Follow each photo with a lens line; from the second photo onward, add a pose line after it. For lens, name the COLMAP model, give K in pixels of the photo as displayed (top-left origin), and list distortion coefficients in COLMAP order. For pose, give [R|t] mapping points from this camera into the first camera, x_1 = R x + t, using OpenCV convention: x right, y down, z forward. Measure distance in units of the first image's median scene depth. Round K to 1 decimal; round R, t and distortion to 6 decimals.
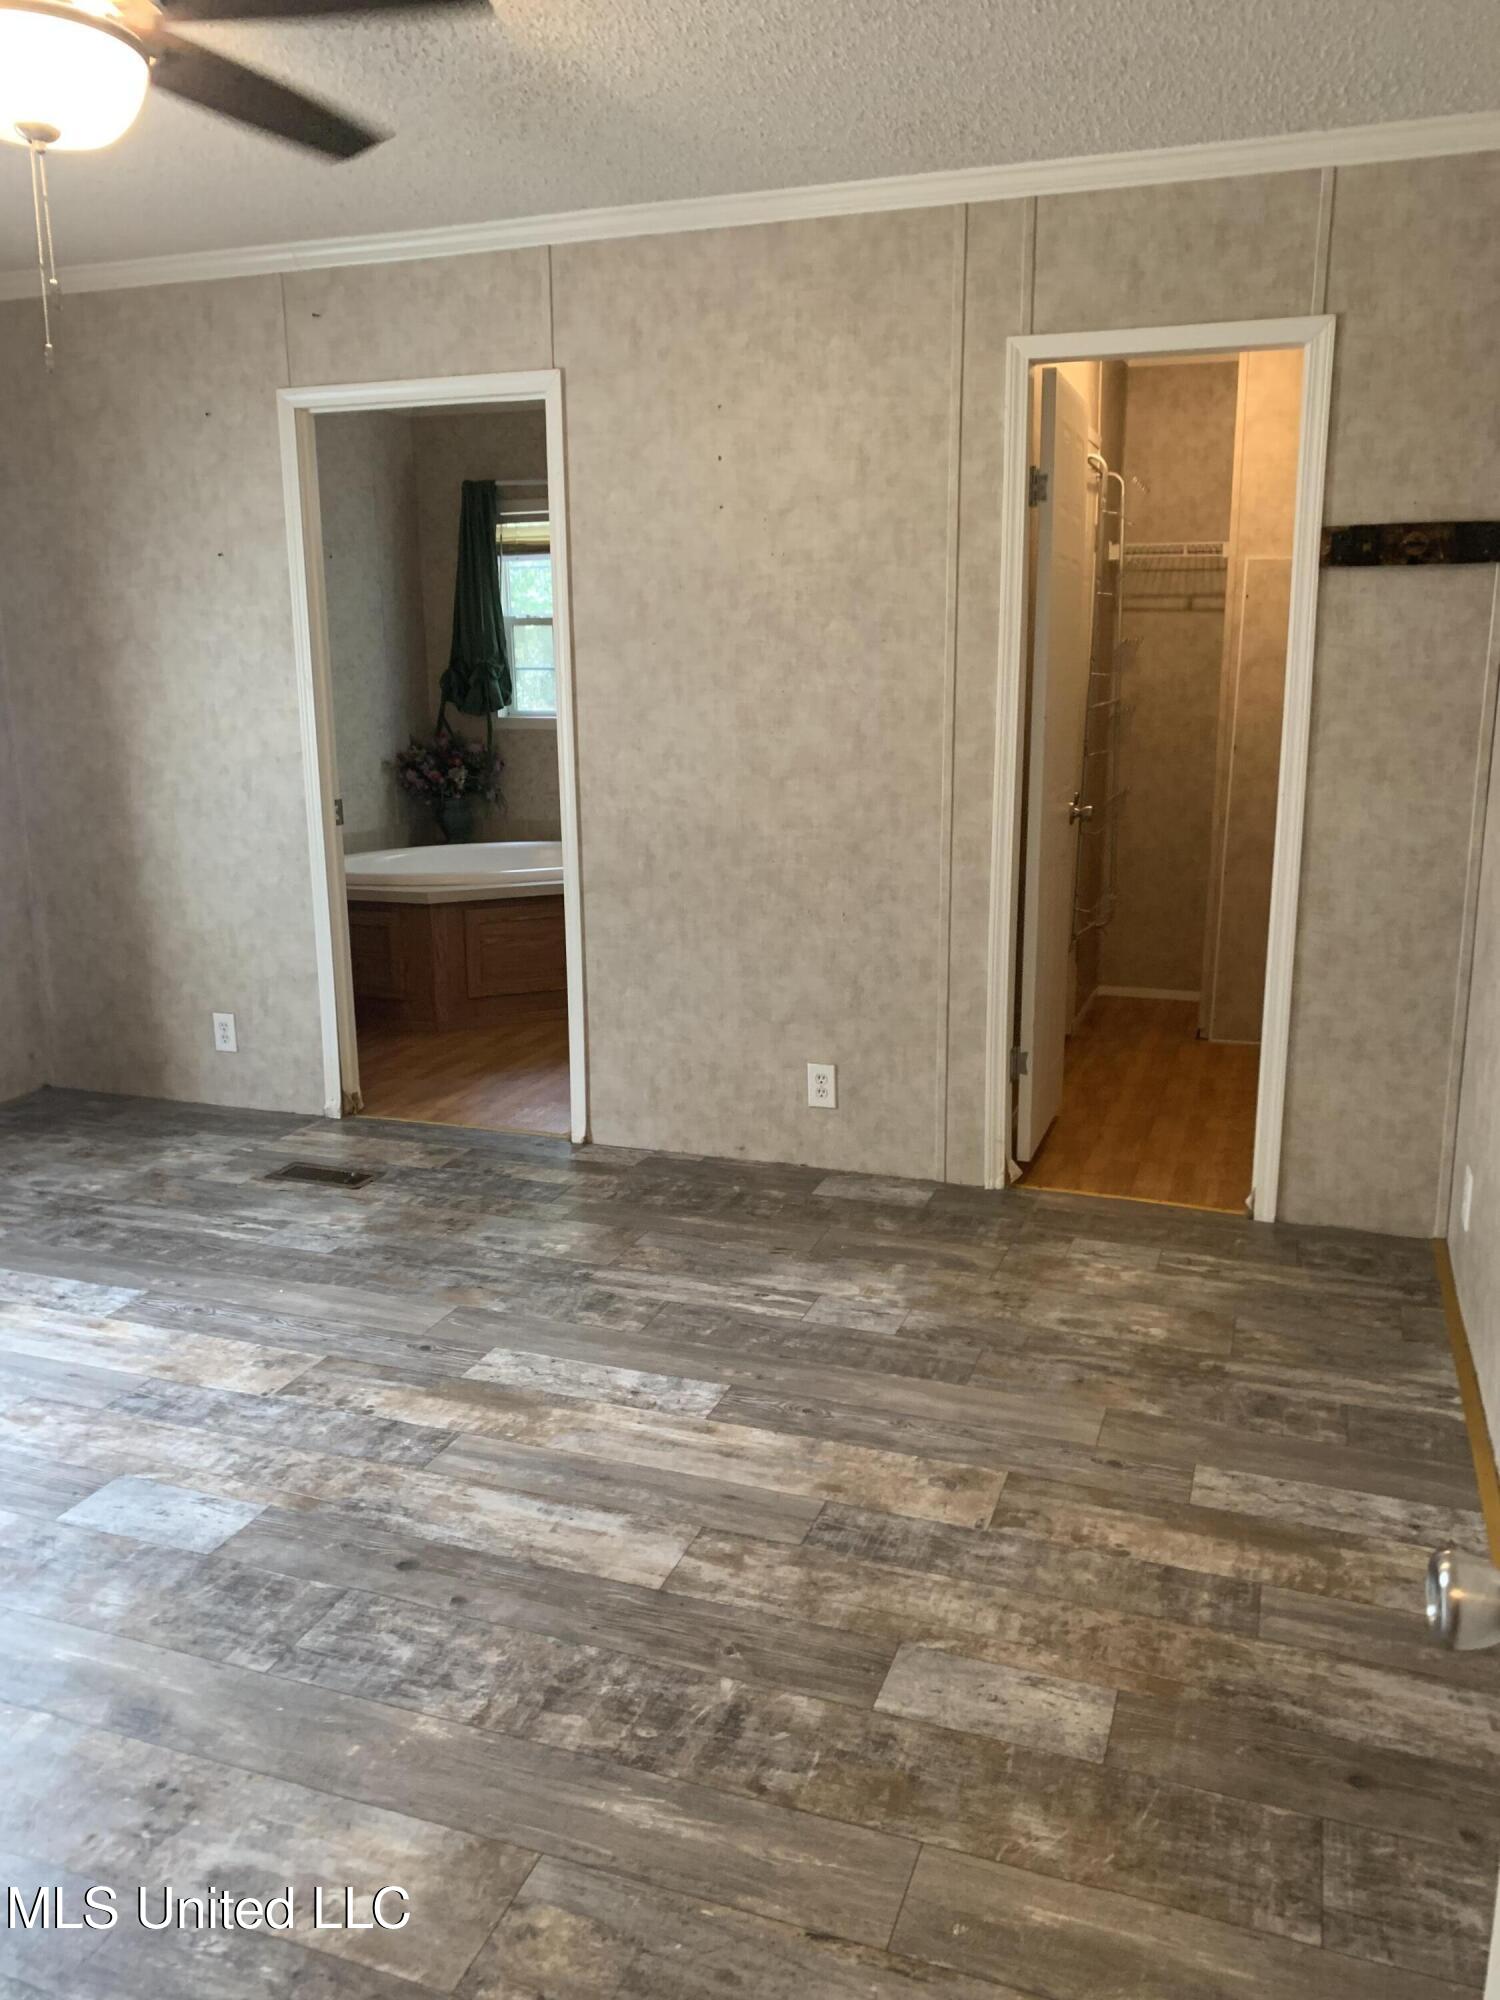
lens RADIAL K [[1544.8, 0, 754.1], [0, 1544.8, 1043.4], [0, 0, 1]] dist [0.005955, -0.019807]
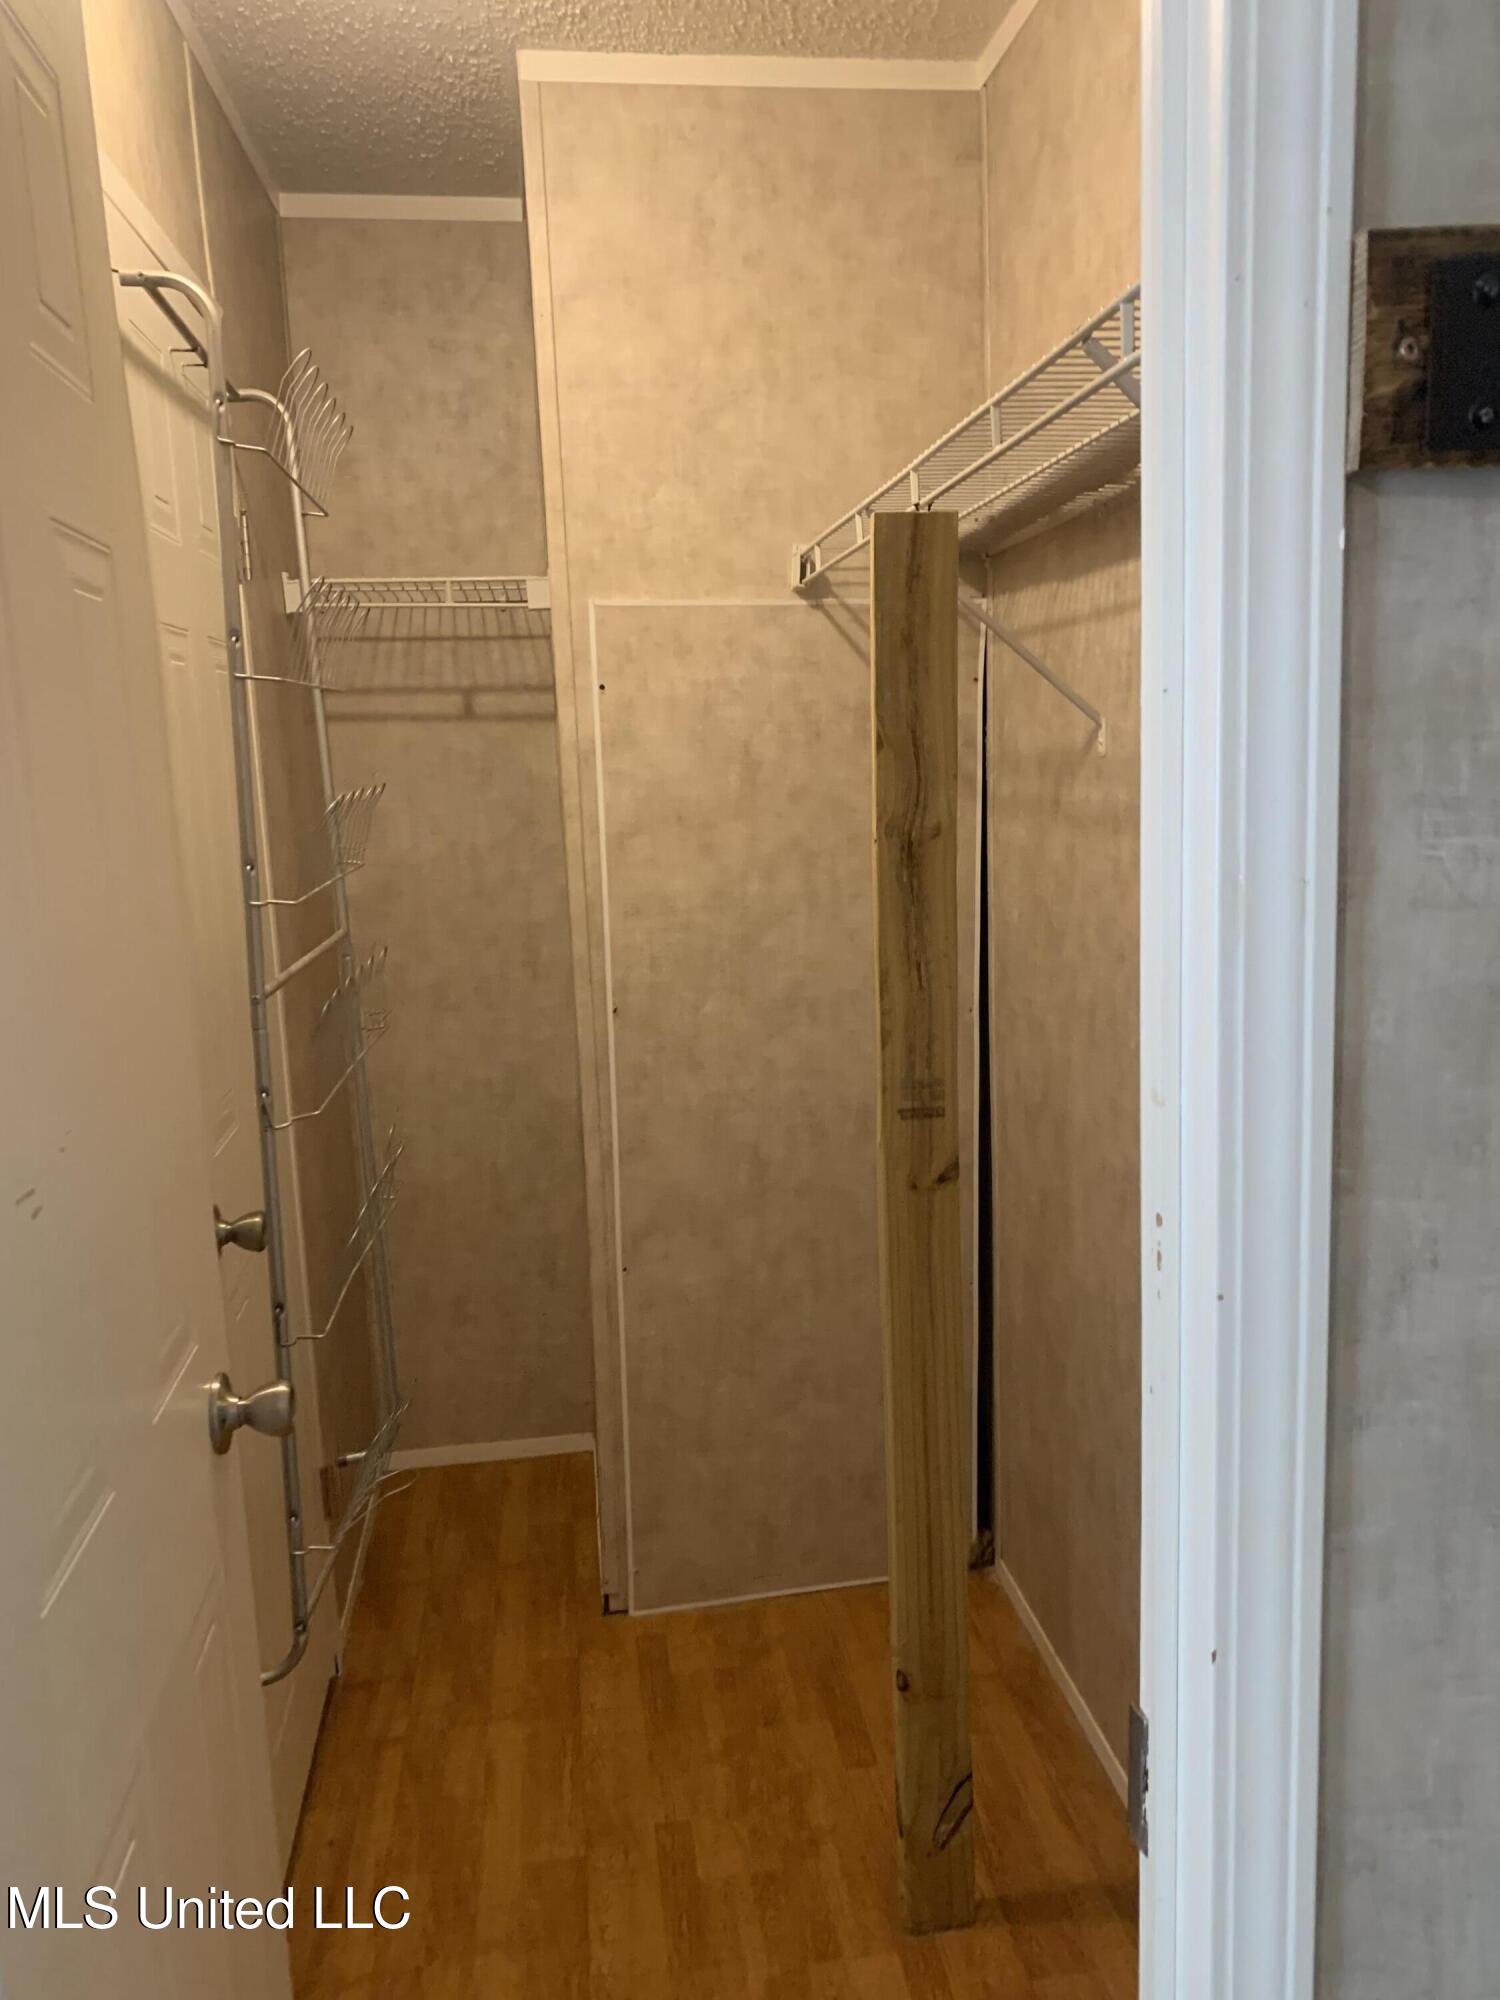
lens RADIAL K [[1544.8, 0, 747.5], [0, 1544.8, 1000.2], [0, 0, 1]] dist [0.005955, -0.019807]
pose [[0.892508, -0.103649, 0.438960, 0.148534], [0.142770, 0.988115, -0.056968, -0.165718], [-0.427839, 0.113514, 0.896699, 0.583371]]
